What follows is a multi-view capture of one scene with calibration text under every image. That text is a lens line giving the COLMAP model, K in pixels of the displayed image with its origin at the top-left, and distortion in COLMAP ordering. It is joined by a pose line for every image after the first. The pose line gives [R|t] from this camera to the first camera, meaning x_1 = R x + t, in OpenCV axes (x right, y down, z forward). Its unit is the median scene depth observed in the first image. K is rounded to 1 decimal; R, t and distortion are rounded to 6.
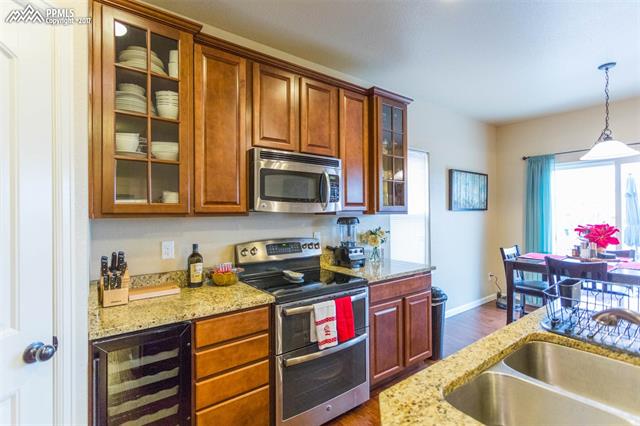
lens RADIAL K [[300.7, 0, 317.9], [0, 300.7, 209.7], [0, 0, 1]] dist [-0.000320, 0.001995]
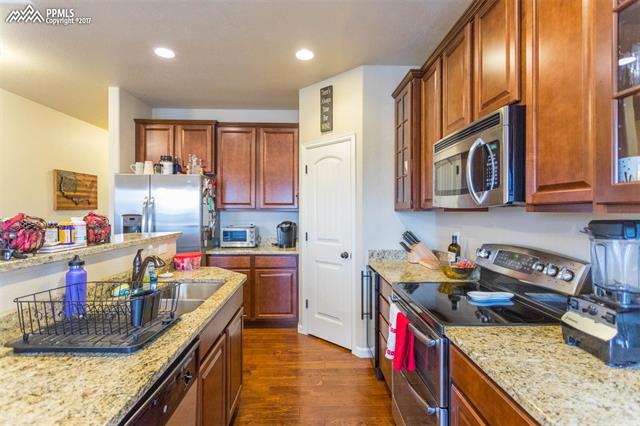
lens RADIAL K [[300.7, 0, 323.2], [0, 300.7, 209.3], [0, 0, 1]] dist [-0.000320, 0.001995]
pose [[-0.561031, 0.003473, -0.827788, 0.834212], [0.011781, 0.999923, -0.003790, 0.012670], [0.827711, -0.011878, -0.561029, 1.247681]]
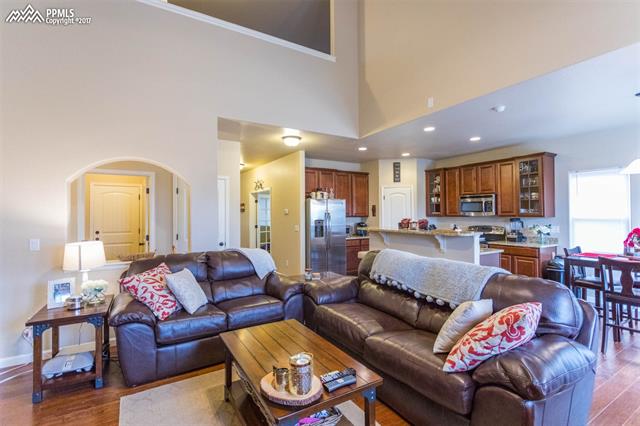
lens RADIAL K [[300.7, 0, 319.7], [0, 300.7, 209.3], [0, 0, 1]] dist [-0.000320, 0.001995]
pose [[-0.086790, -0.008077, -0.996194, 3.168225], [0.018149, 0.999788, -0.009687, -0.056847], [0.996061, -0.018921, -0.086625, -0.233682]]
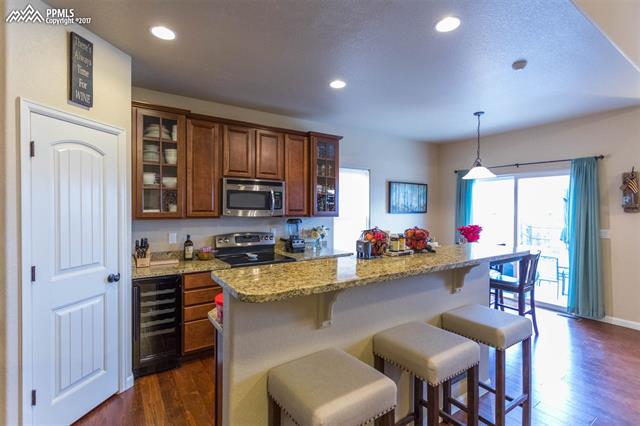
lens RADIAL K [[300.7, 0, 317.3], [0, 300.7, 209.8], [0, 0, 1]] dist [-0.000320, 0.001995]
pose [[0.998741, 0.008867, -0.049377, 0.389988], [-0.008266, 0.999889, 0.012377, -0.052536], [0.049481, -0.011954, 0.998704, -0.633793]]
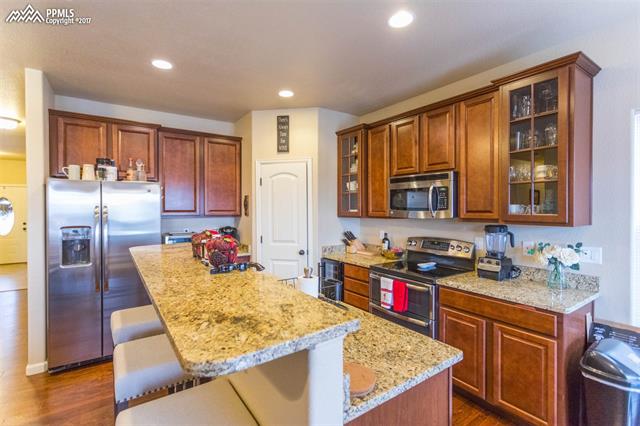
lens RADIAL K [[300.7, 0, 319.9], [0, 300.7, 208.9], [0, 0, 1]] dist [-0.000320, 0.001995]
pose [[-0.026653, 0.013664, -0.999551, 1.437897], [0.013430, 0.999821, 0.013310, -0.062128], [0.999555, -0.013069, -0.026832, 0.662611]]
